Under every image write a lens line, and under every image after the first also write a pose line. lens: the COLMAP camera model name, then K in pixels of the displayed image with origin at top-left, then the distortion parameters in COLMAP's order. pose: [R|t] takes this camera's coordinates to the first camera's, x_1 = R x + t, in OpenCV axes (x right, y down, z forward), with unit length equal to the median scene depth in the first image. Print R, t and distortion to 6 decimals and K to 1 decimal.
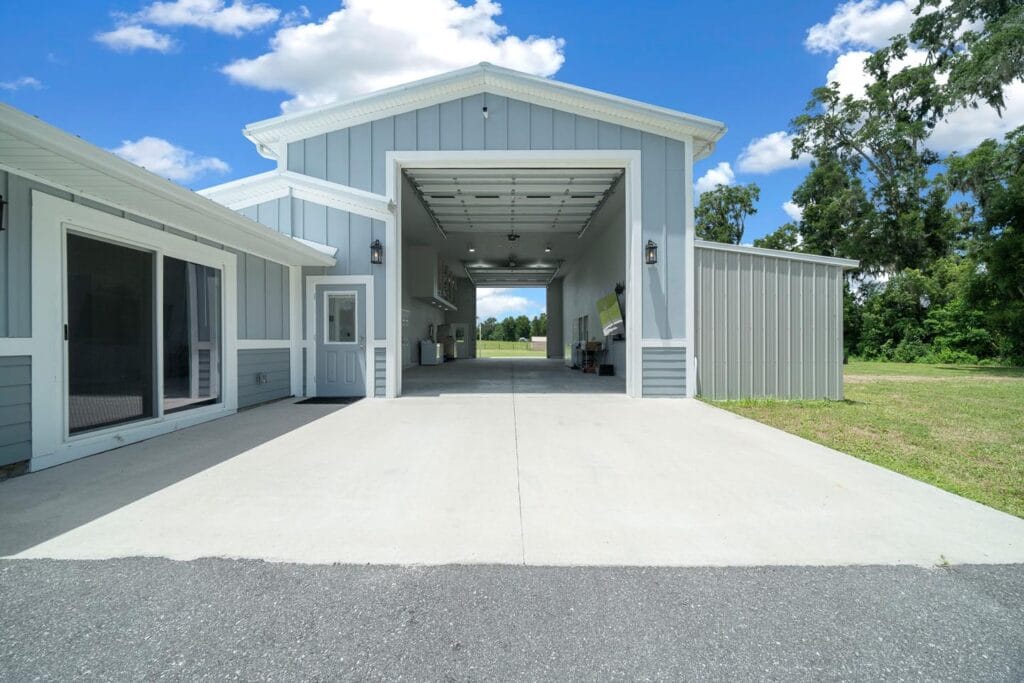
lens RADIAL K [[346.1, 0, 509.6], [0, 346.1, 342.6], [0, 0, 1]] dist [-0.003760, -0.000098]
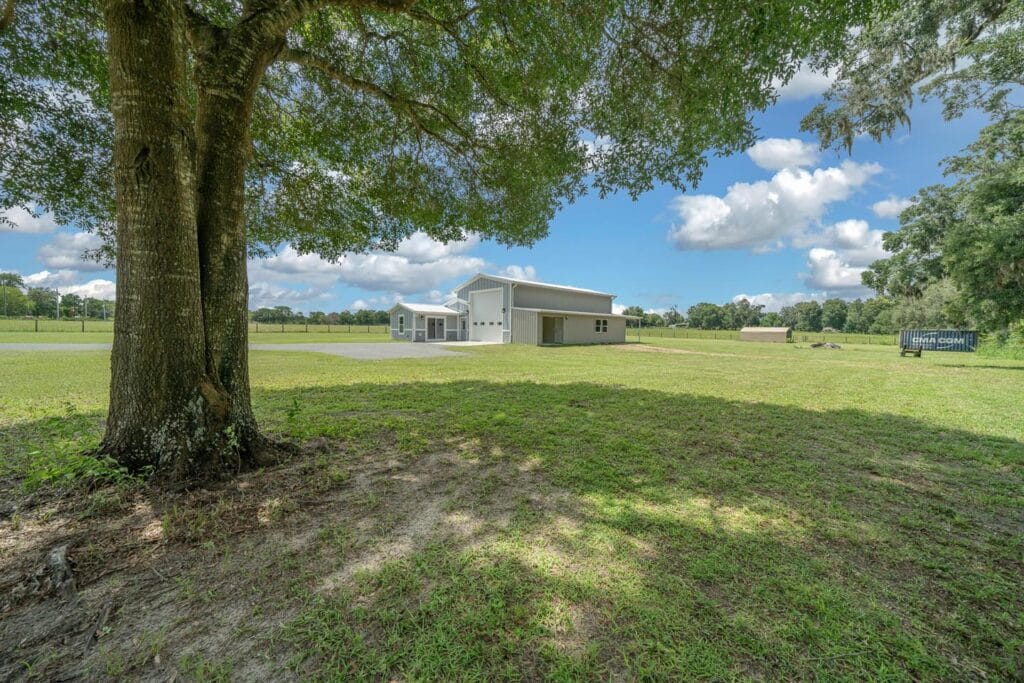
lens RADIAL K [[348.2, 0, 511.1], [0, 348.2, 342.4], [0, 0, 1]] dist [-0.006143, 0.000322]
pose [[0.686149, 0.033888, -0.726671, 1.296434], [-0.010562, 0.999273, 0.036627, -0.003294], [0.727384, -0.017457, 0.686008, -0.700091]]
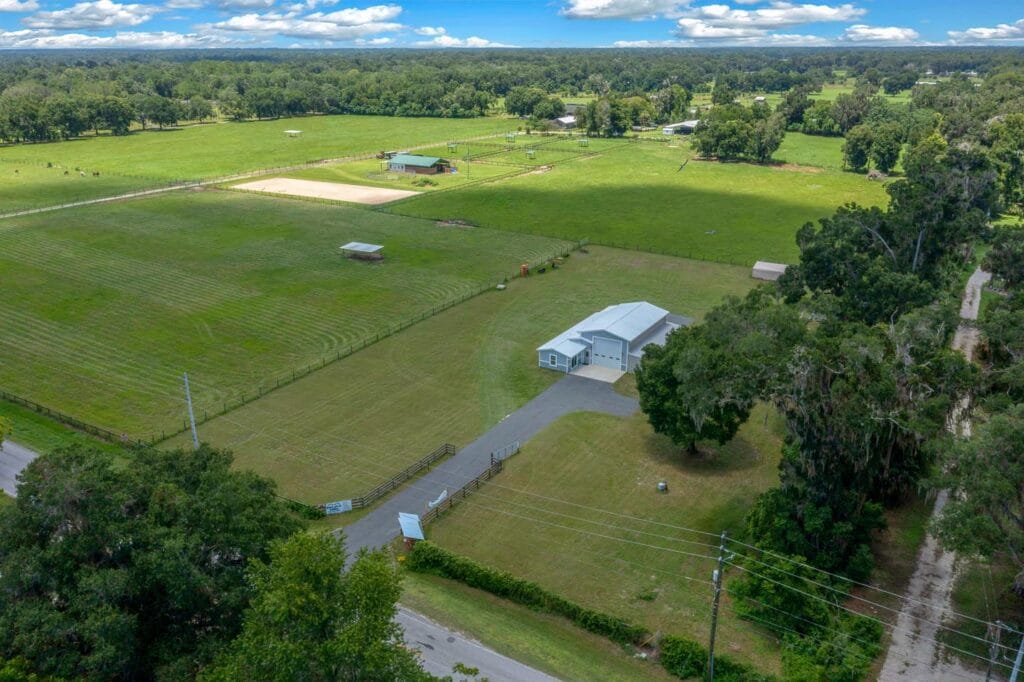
lens RADIAL K [[817.2, 0, 512.3], [0, 817.2, 333.9], [0, 0, 1]] dist [-0.008505, -0.003734]
pose [[0.858195, 0.166728, -0.485492, 2.507207], [0.005026, 0.943008, 0.332733, -2.395214], [0.513299, -0.287990, 0.808446, -5.287080]]
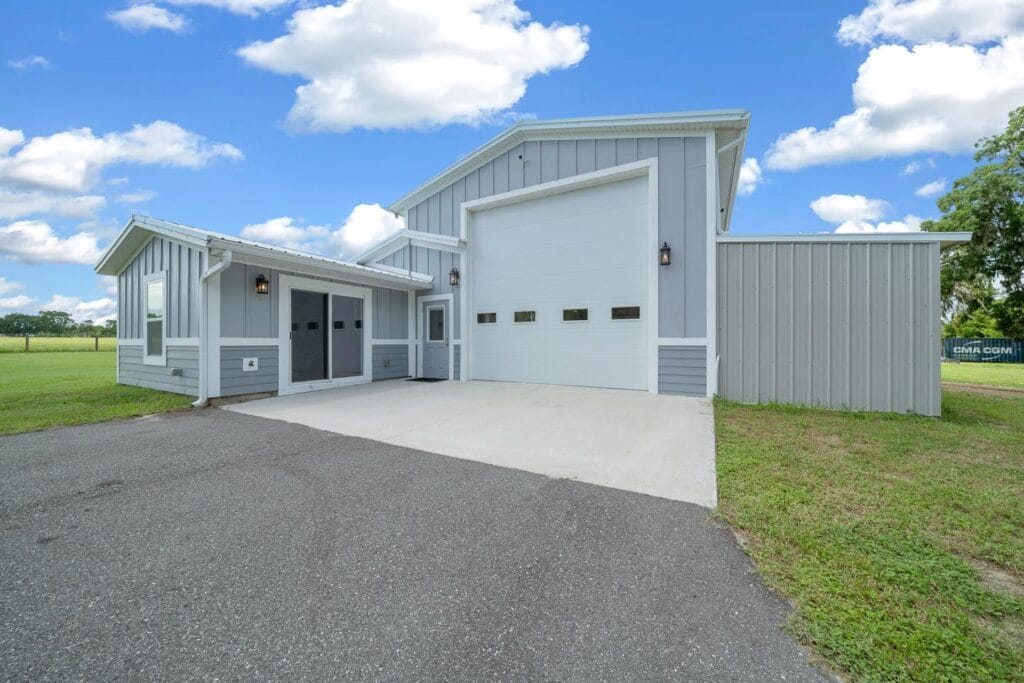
lens RADIAL K [[355.8, 0, 512.8], [0, 355.8, 343.7], [0, 0, 1]] dist [-0.005790, -0.000042]
pose [[0.877311, 0.002852, -0.479914, 0.178124], [-0.002103, 0.999996, 0.002098, 0.002410], [0.479918, -0.000831, 0.877313, -0.053054]]
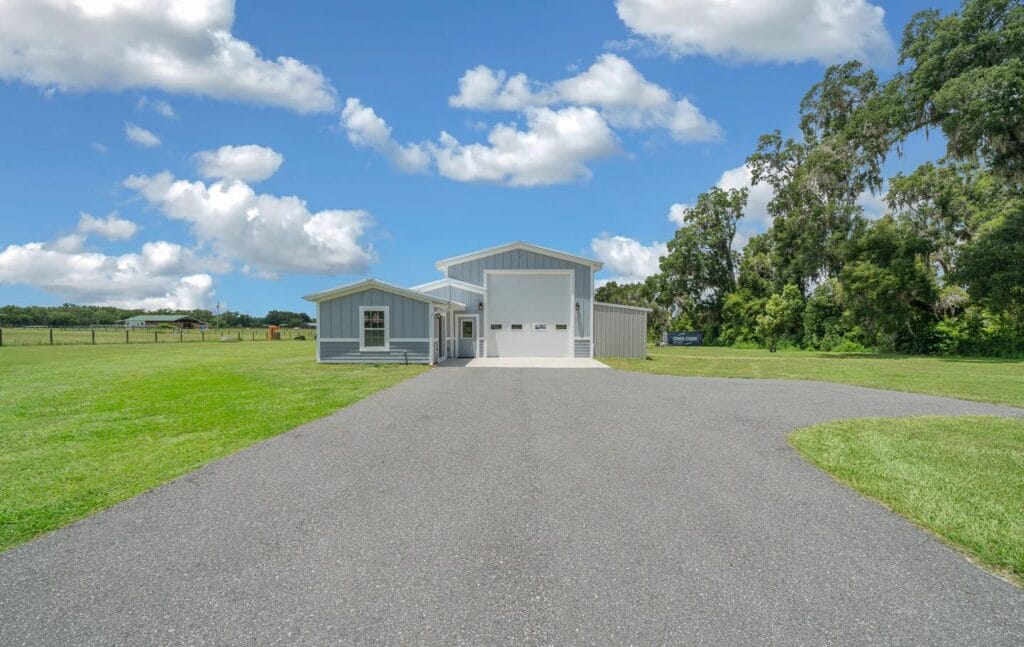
lens RADIAL K [[404.8, 0, 516.7], [0, 404.8, 339.5], [0, 0, 1]] dist [-0.001521, 0.000037]
pose [[0.999986, 0.002715, 0.004647, -0.035957], [-0.002794, 0.999848, 0.017209, -0.015393], [-0.004599, -0.017222, 0.999841, -0.799198]]
